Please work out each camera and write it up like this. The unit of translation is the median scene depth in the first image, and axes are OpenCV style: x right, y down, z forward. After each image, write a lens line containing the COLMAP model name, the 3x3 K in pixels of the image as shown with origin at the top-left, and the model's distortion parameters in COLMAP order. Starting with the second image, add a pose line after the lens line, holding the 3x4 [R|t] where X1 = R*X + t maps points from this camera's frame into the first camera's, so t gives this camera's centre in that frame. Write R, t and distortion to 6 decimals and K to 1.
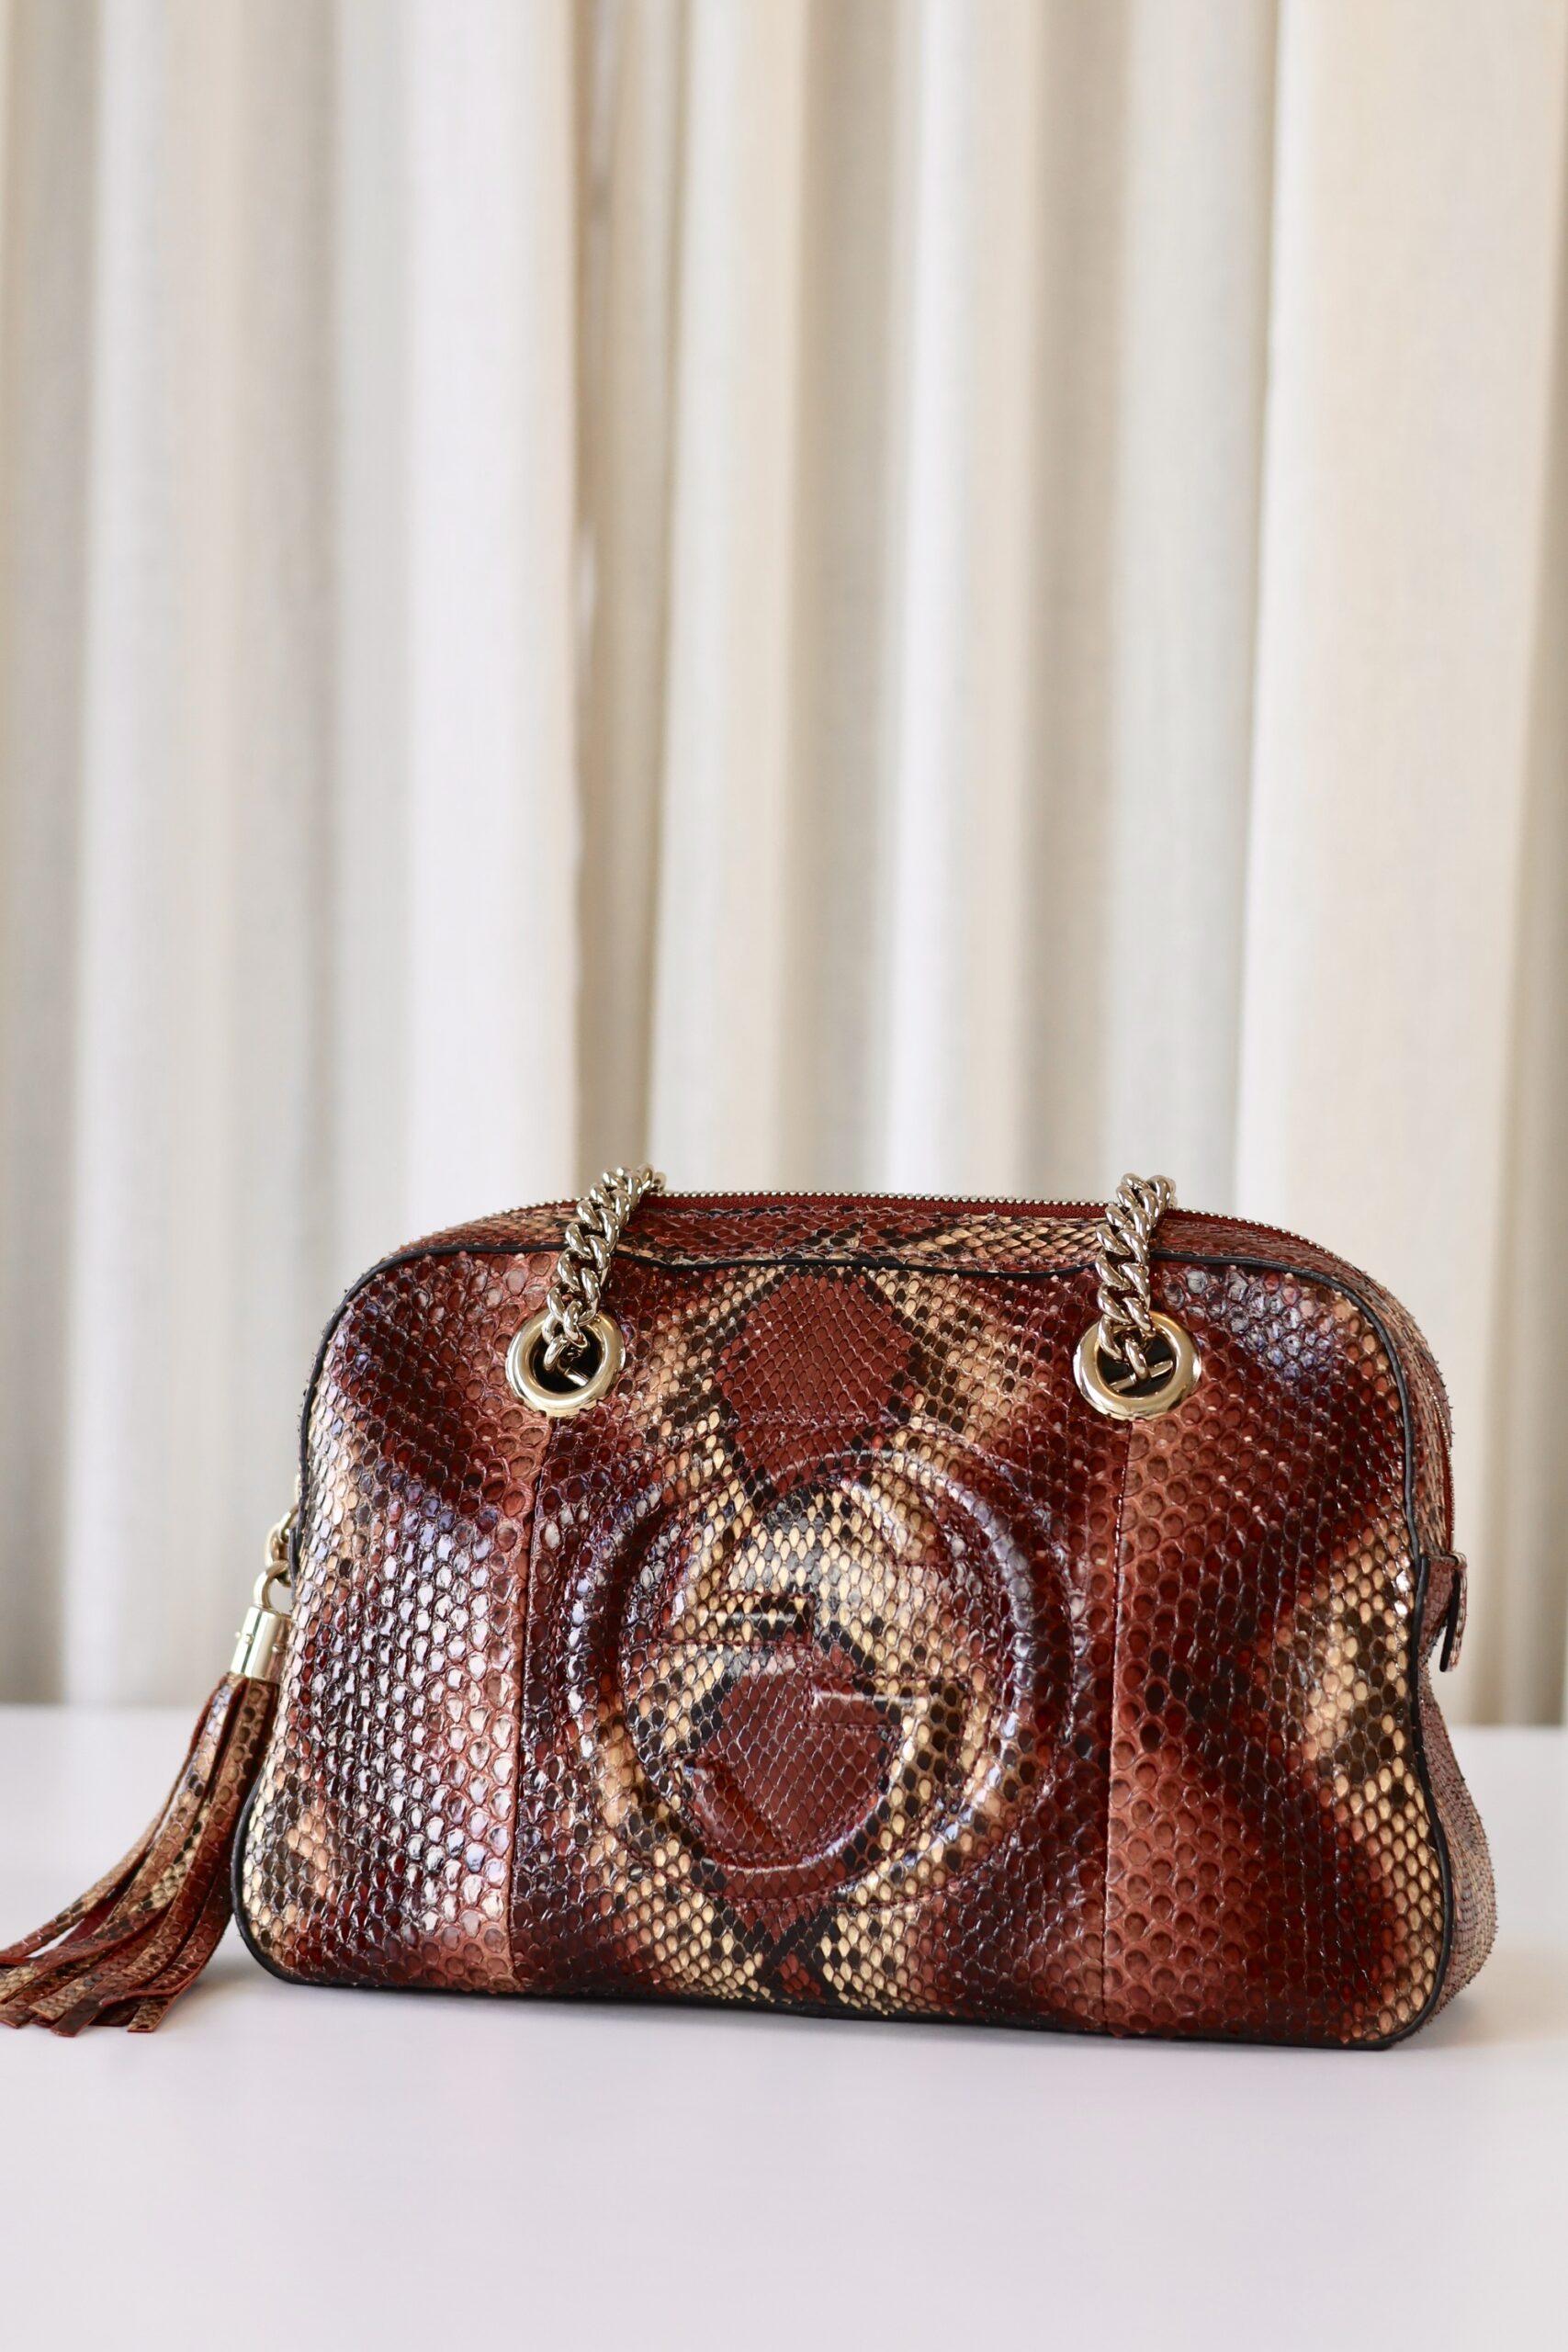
lens RADIAL K [[6223.4, 0, 784.0], [0, 6223.4, 1176.0], [0, 0, 1]] dist [-0.269295, -0.005969]
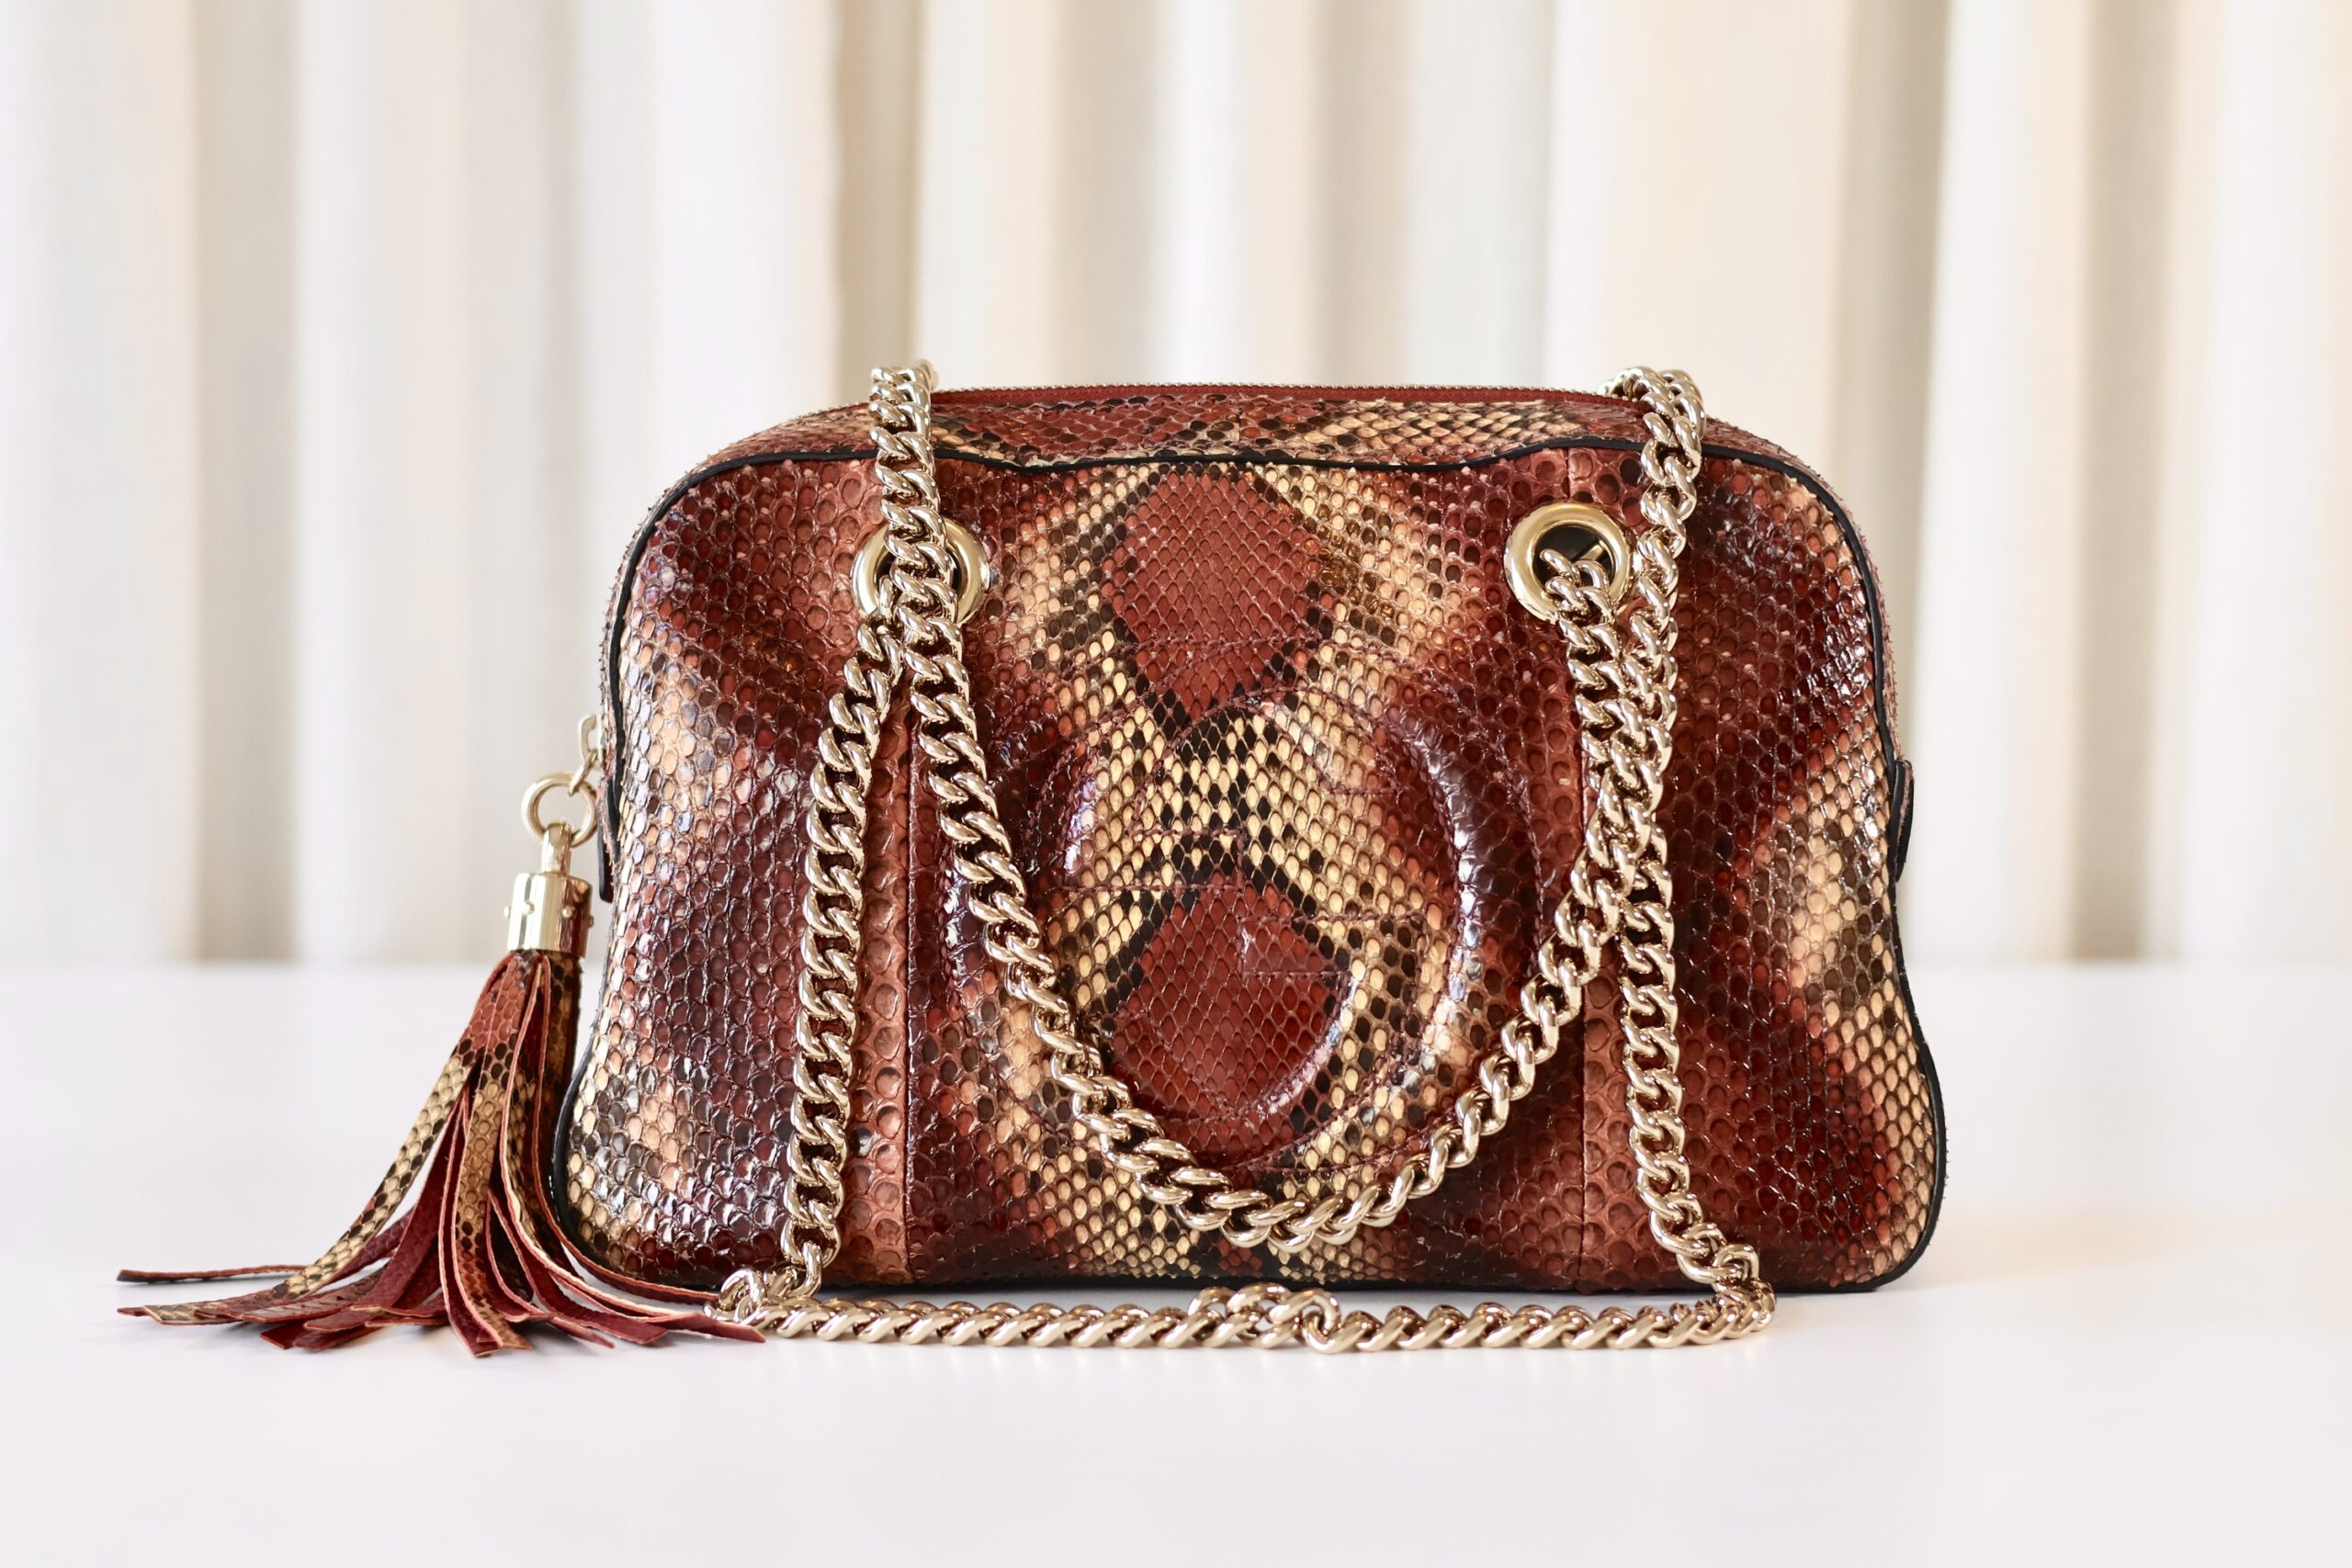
lens RADIAL K [[6223.4, 0, 1176.0], [0, 6223.4, 784.0], [0, 0, 1]] dist [-0.269295, -0.005969]
pose [[0.969582, -0.047792, 0.240055, -0.222603], [0.024975, 0.994950, 0.097211, -0.027844], [-0.243488, -0.088258, 0.965880, 0.128990]]
